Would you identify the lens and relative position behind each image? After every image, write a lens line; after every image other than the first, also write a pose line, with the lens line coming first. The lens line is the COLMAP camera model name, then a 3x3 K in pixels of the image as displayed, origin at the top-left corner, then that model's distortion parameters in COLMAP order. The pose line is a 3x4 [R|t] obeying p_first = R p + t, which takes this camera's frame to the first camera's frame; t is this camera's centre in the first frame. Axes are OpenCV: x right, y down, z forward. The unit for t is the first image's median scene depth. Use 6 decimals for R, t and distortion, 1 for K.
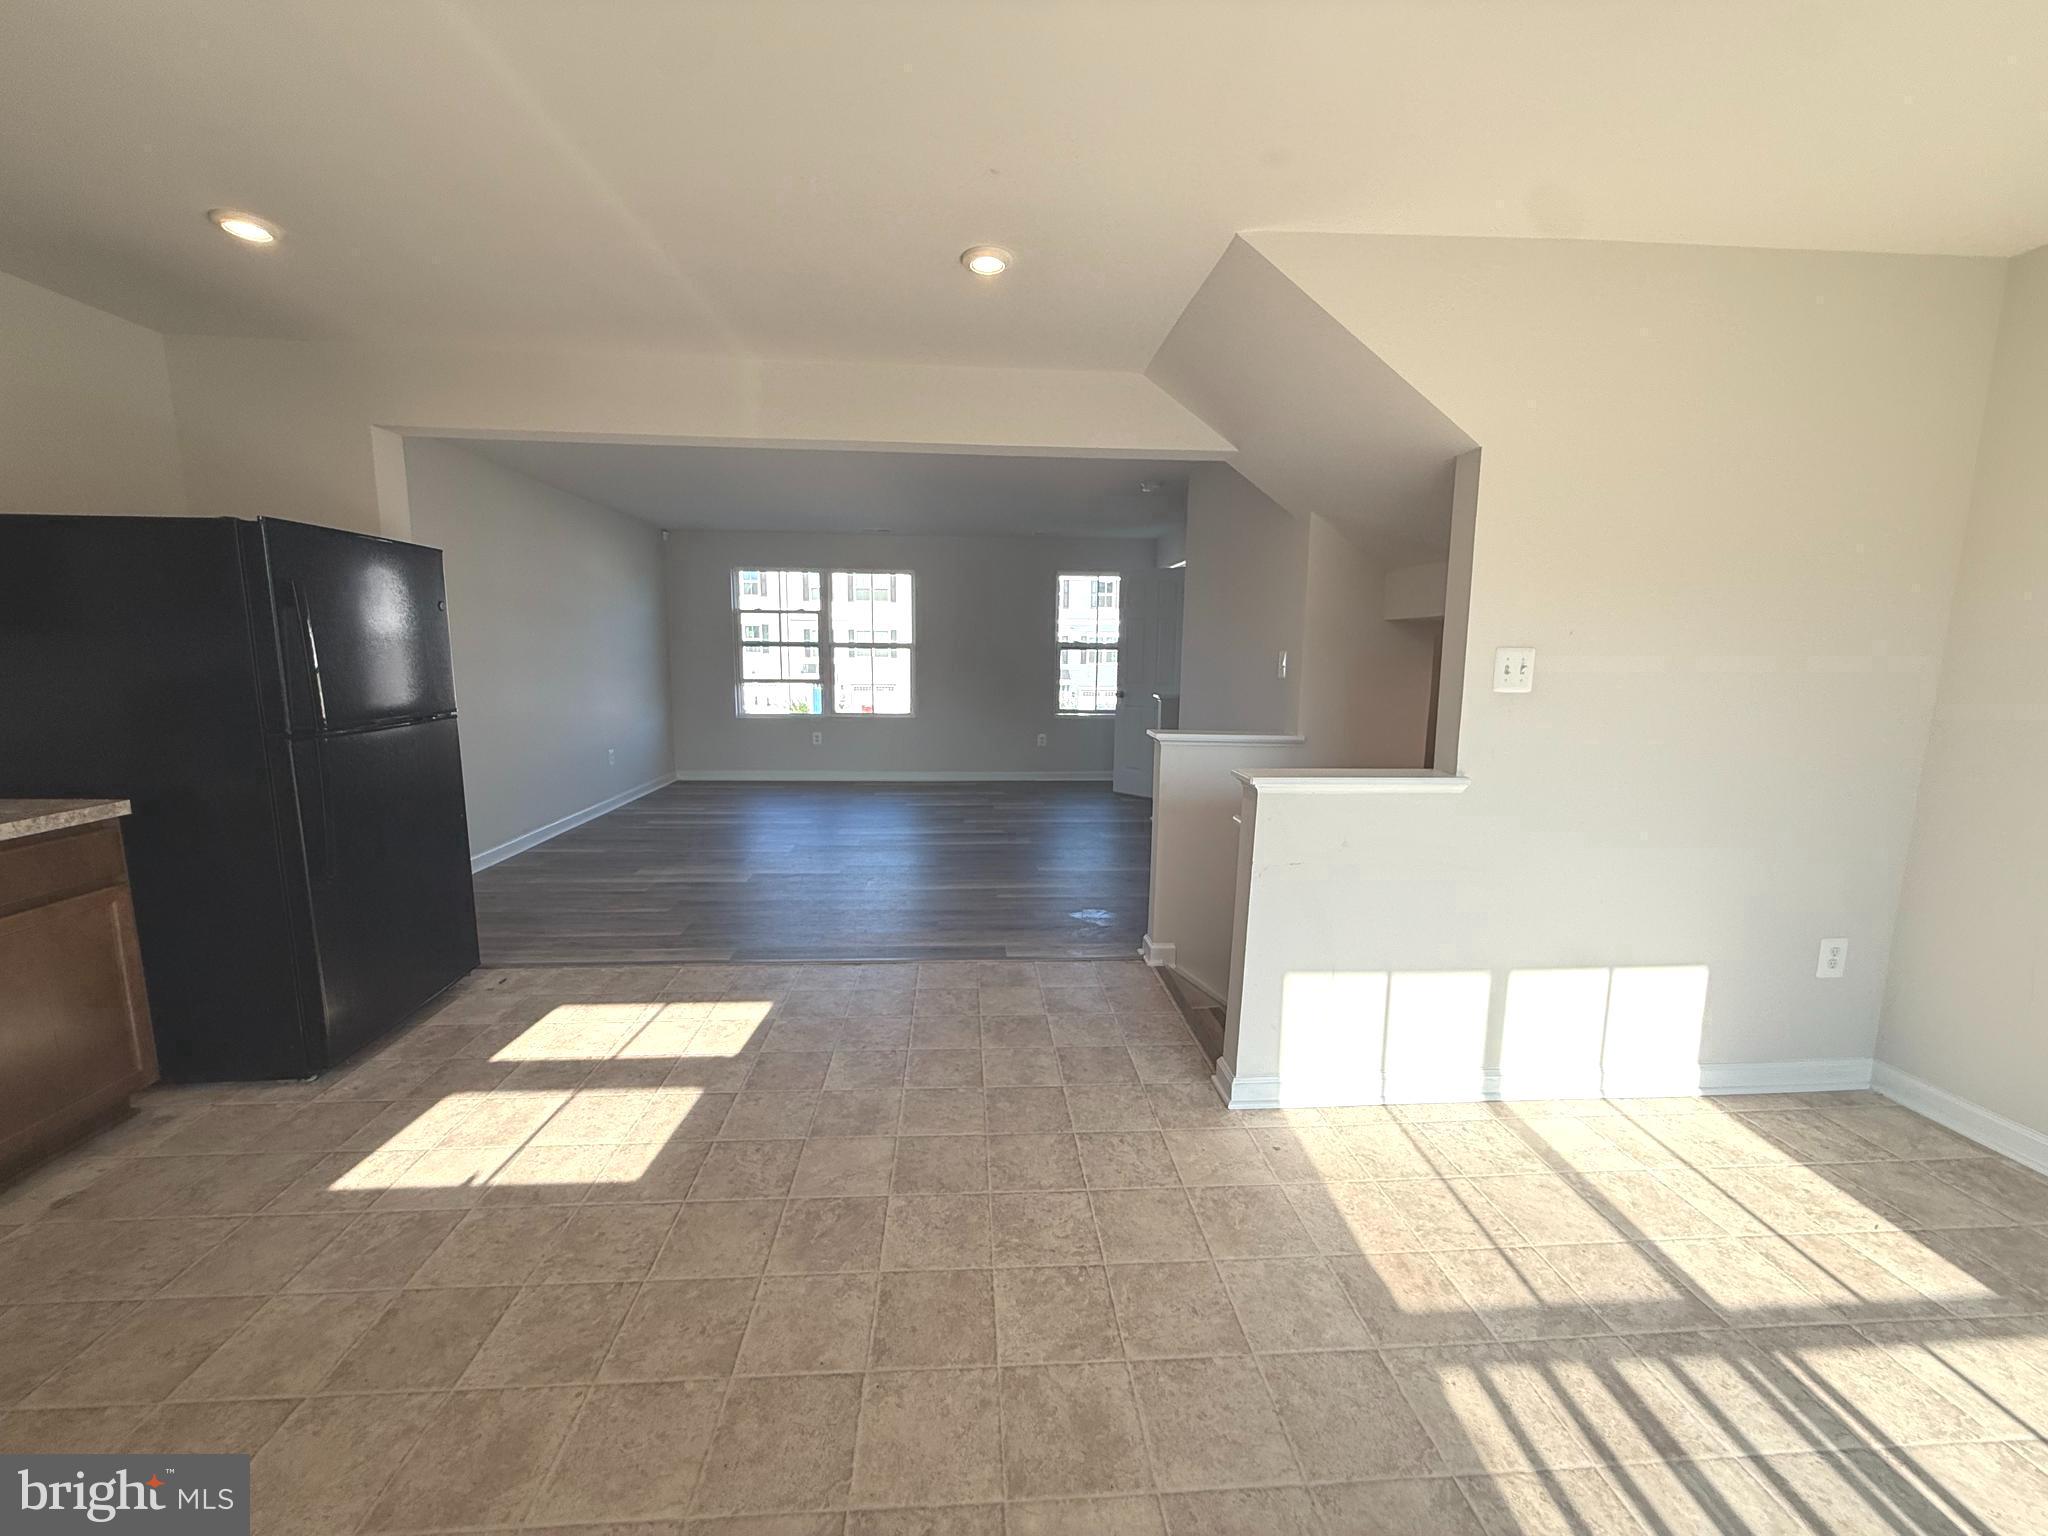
lens RADIAL K [[826.6, 0, 1015.8], [0, 826.6, 769.6], [0, 0, 1]] dist [-0.000416, -0.000152]
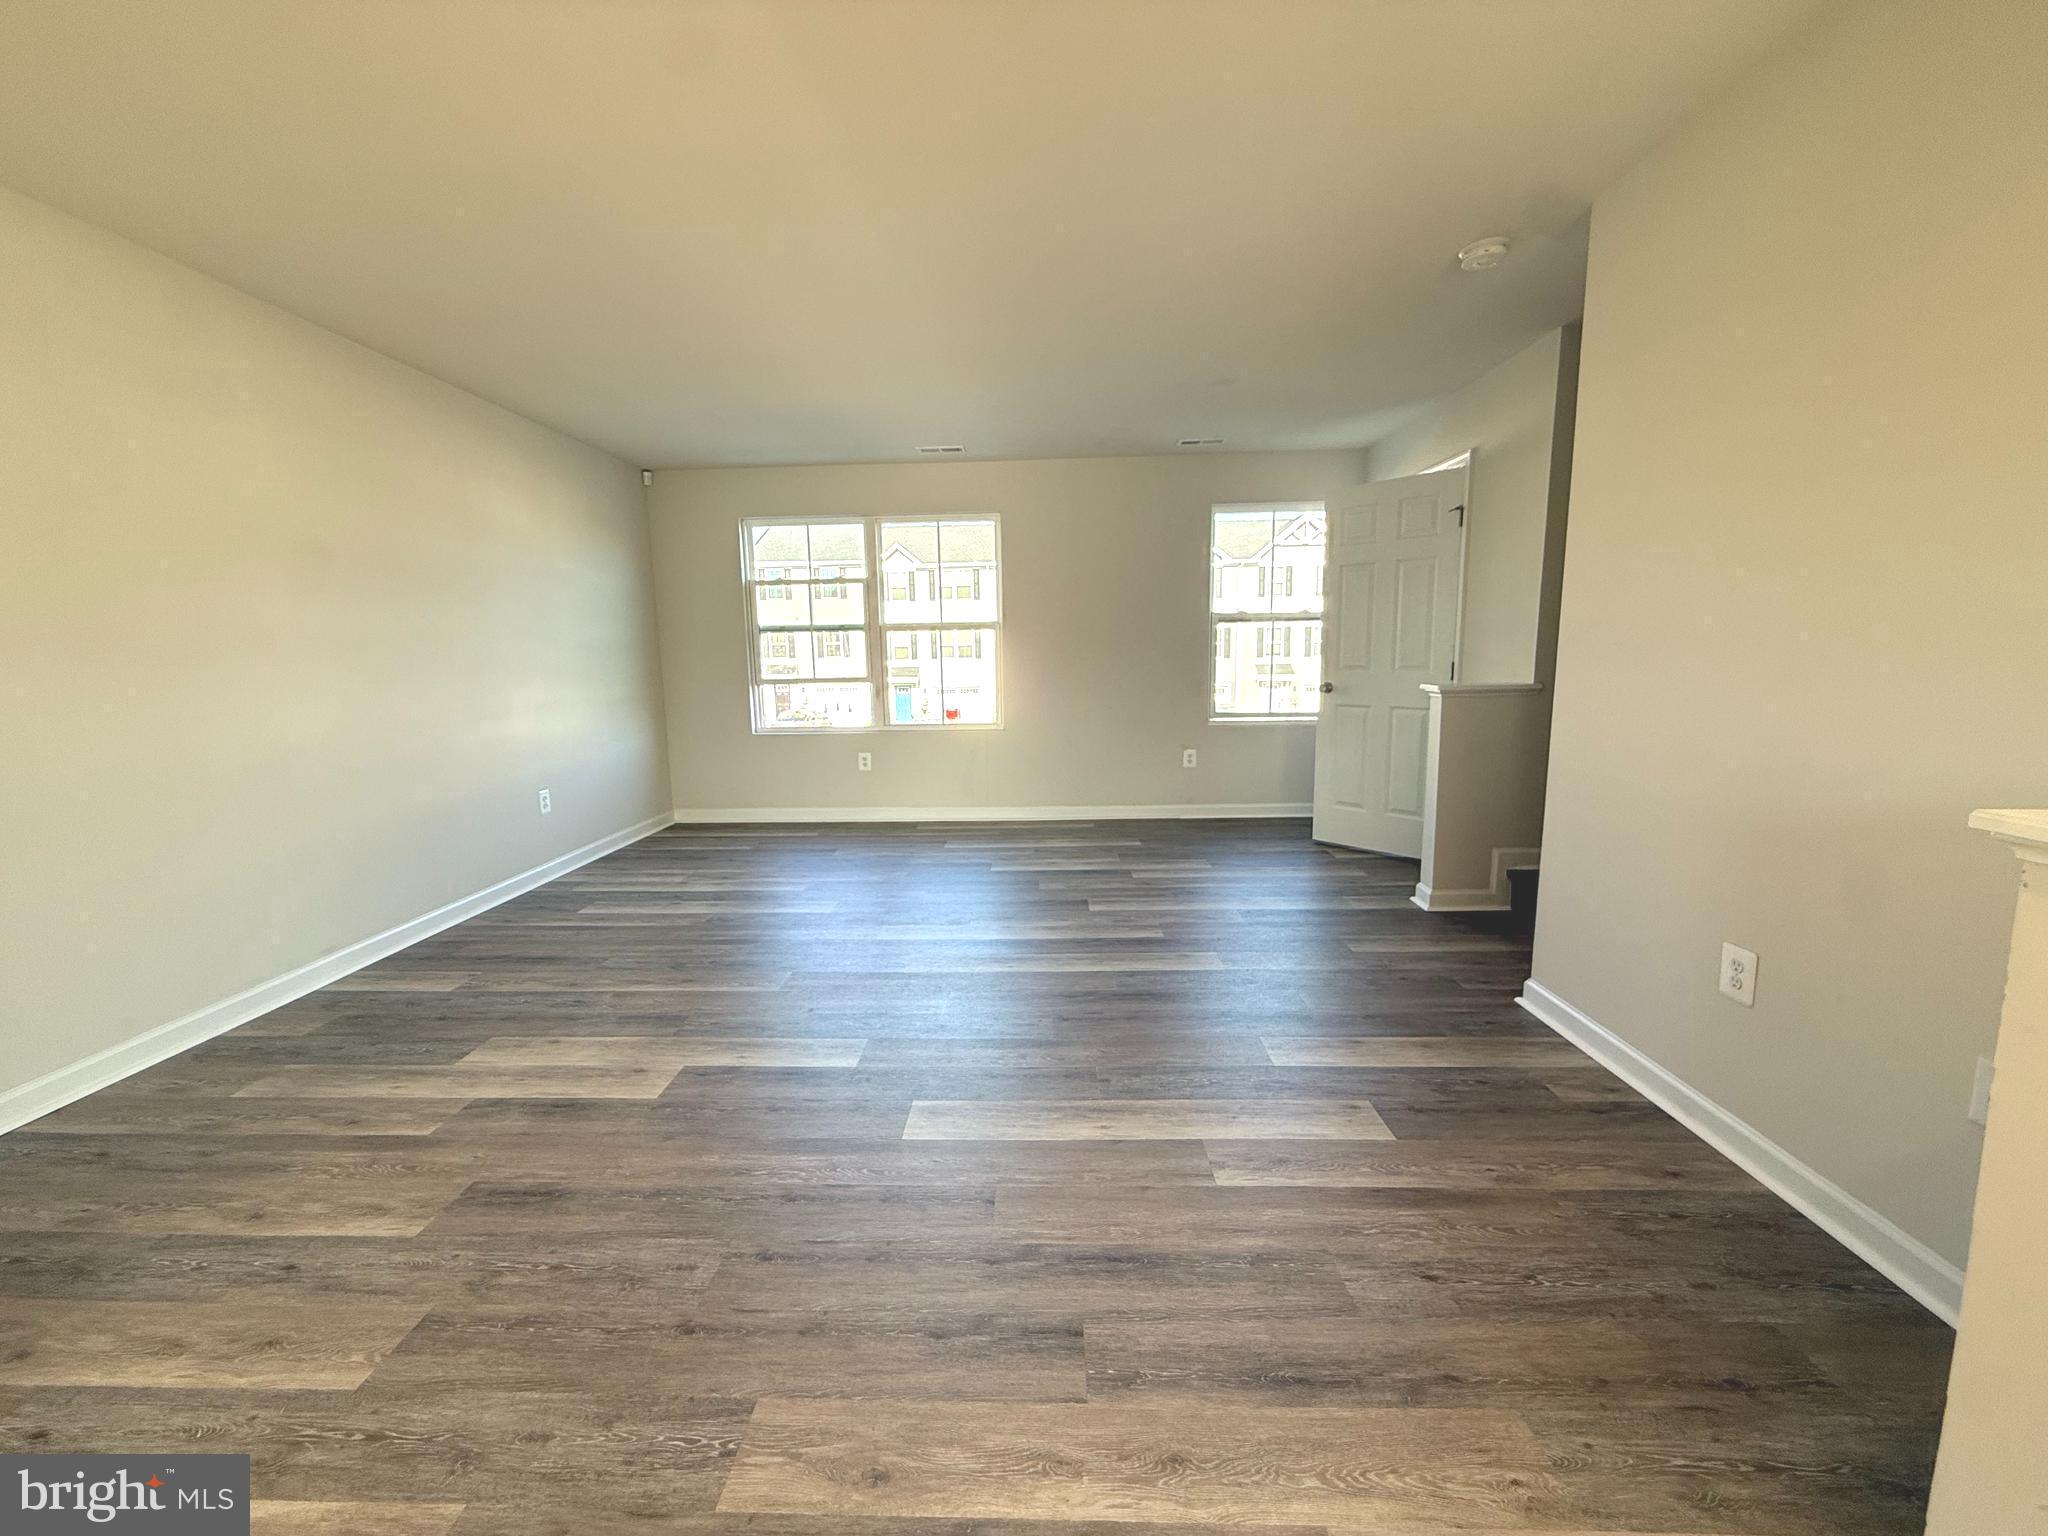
lens RADIAL K [[826.6, 0, 1029.4], [0, 826.6, 771.7], [0, 0, 1]] dist [-0.000416, -0.000152]
pose [[0.996026, -0.015046, -0.087782, -0.041148], [0.015113, 0.999886, 0.000095, -0.027821], [0.087770, -0.001422, 0.996140, 0.320817]]
